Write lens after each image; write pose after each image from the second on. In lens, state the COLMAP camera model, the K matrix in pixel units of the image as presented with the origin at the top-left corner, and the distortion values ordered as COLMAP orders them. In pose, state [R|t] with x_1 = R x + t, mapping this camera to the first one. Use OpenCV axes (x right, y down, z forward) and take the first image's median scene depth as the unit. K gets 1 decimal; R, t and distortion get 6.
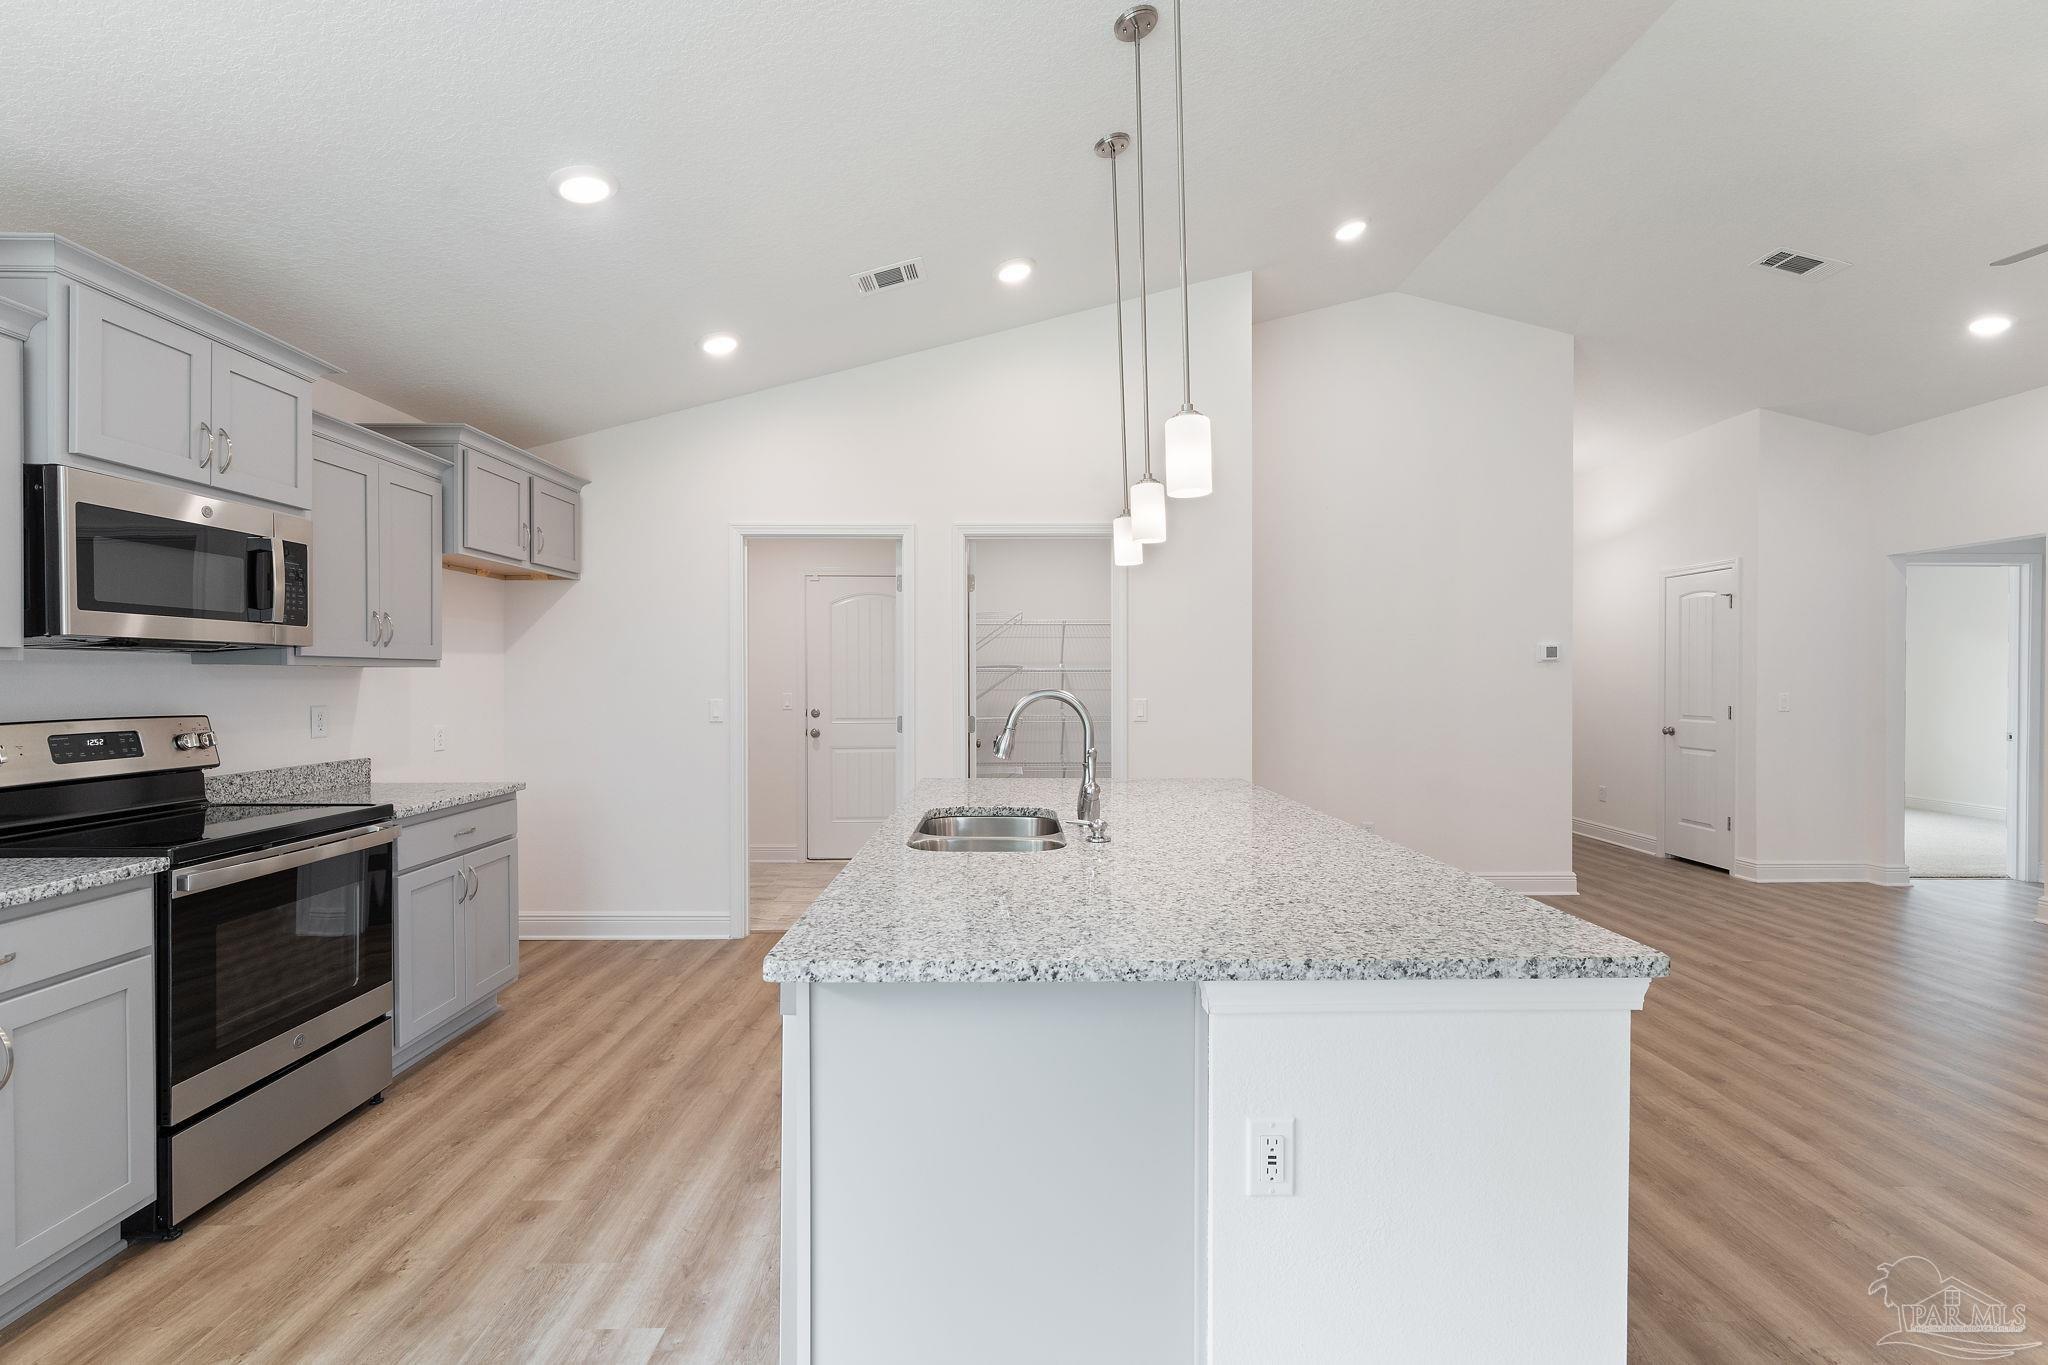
lens RADIAL K [[913.3, 0, 1023.4], [0, 913.3, 681.0], [0, 0, 1]] dist [-0.001514, -0.000105]
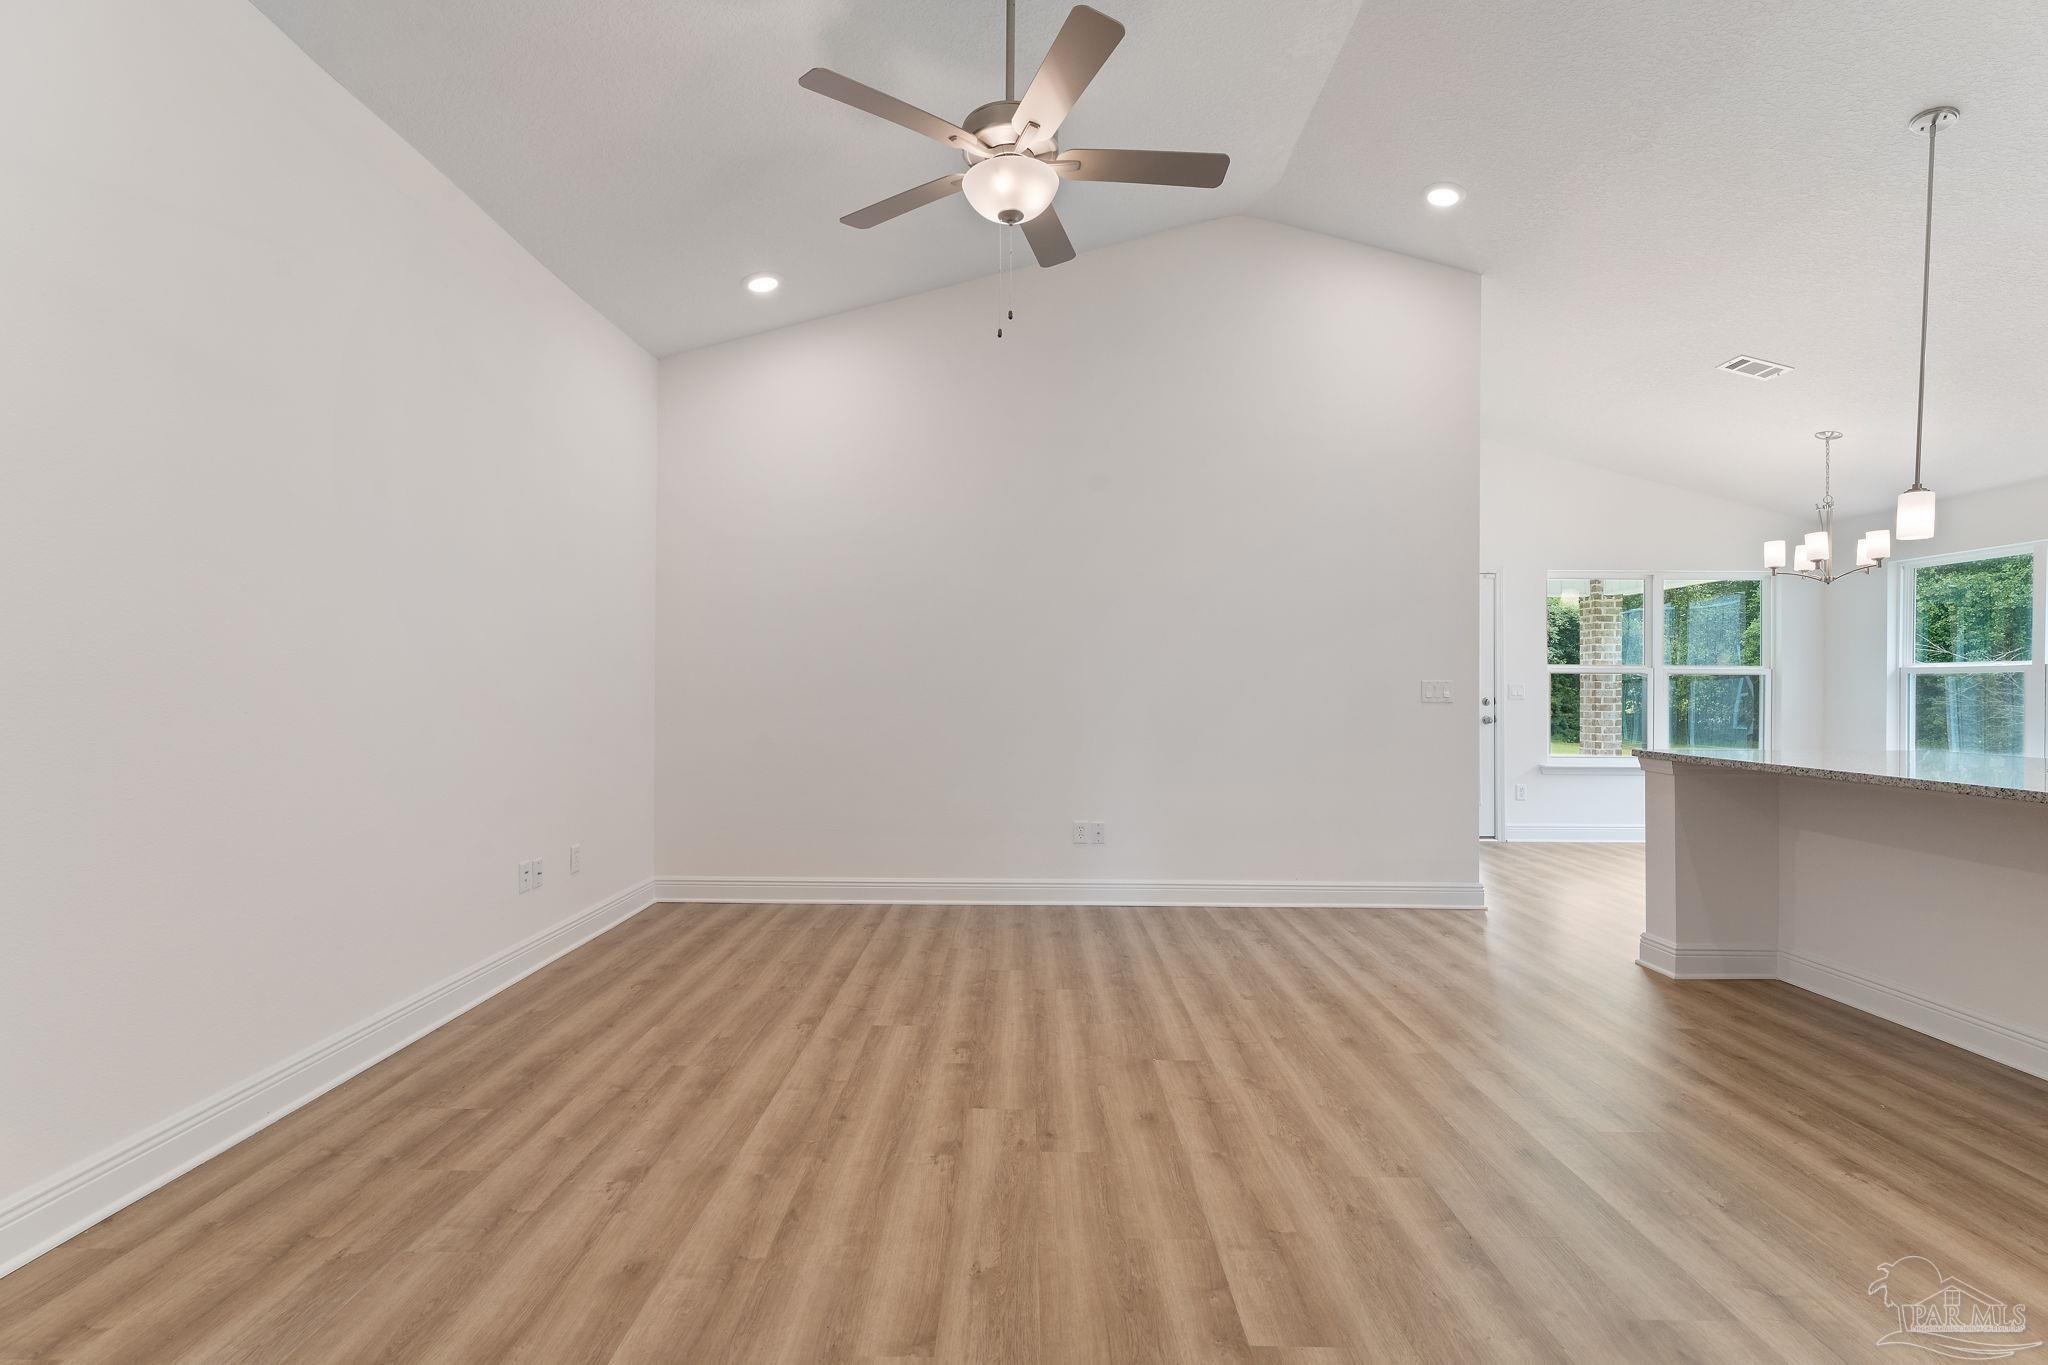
lens RADIAL K [[903.3, 0, 1020.6], [0, 903.3, 688.3], [0, 0, 1]] dist [-0.000510, -0.000783]
pose [[-0.999822, -0.004655, 0.018289, 0.914285], [-0.004684, 0.999988, -0.001504, 0.039920], [-0.018281, -0.001590, -0.999832, 1.377975]]
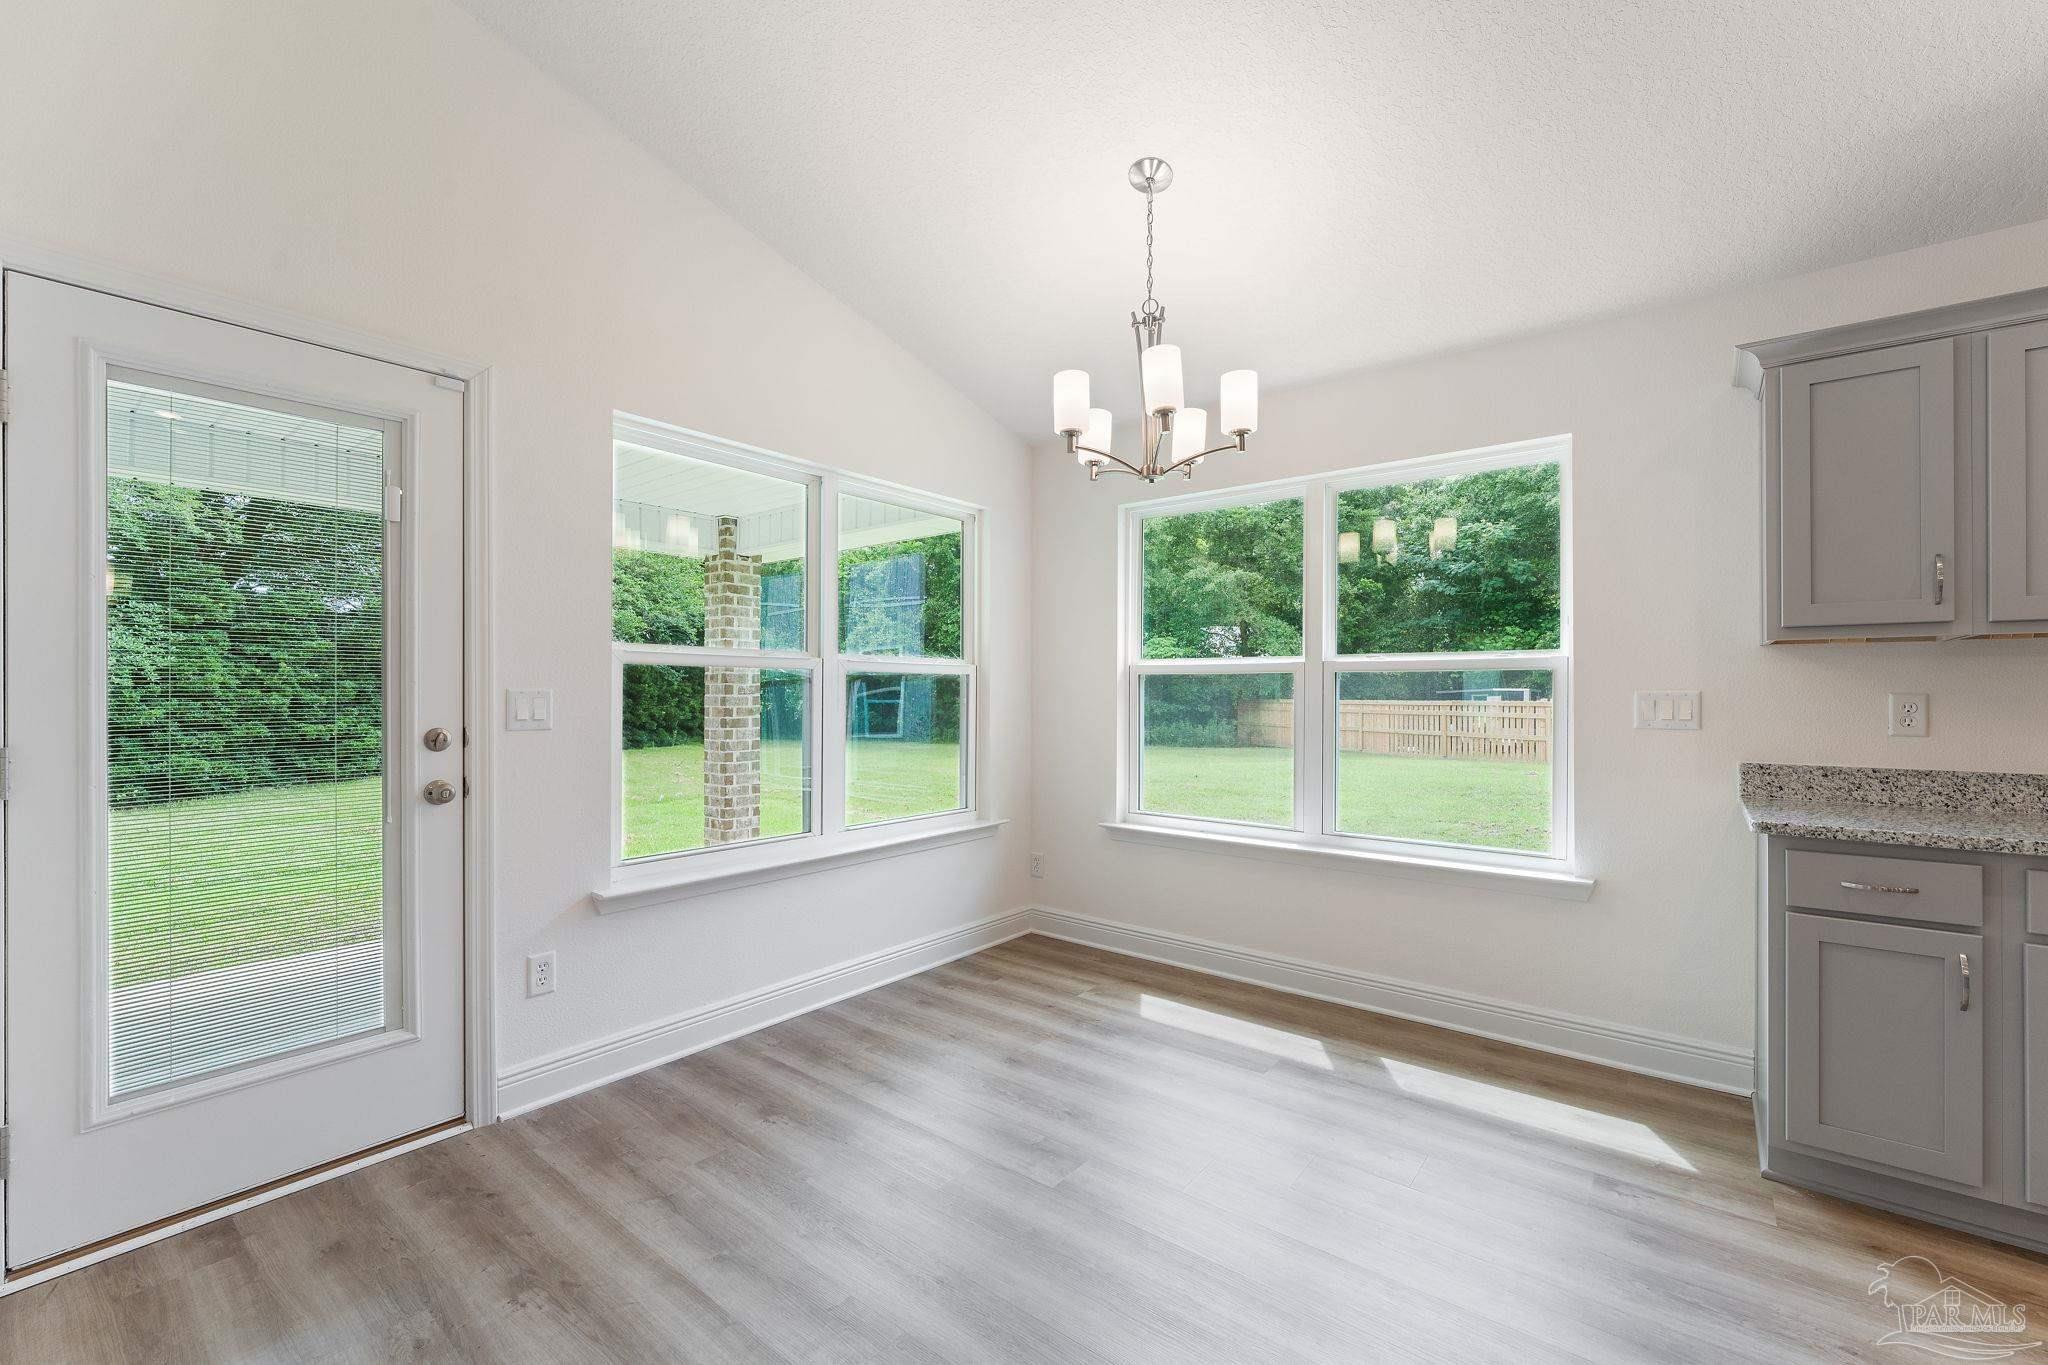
lens RADIAL K [[842.7, 0, 1018.7], [0, 842.7, 684.6], [0, 0, 1]] dist [0.000095, 0.000203]
pose [[-0.639694, -0.008820, -0.768579, 0.198432], [-0.001650, 0.999948, -0.010102, 0.025892], [0.768628, -0.005194, -0.639675, 0.228469]]
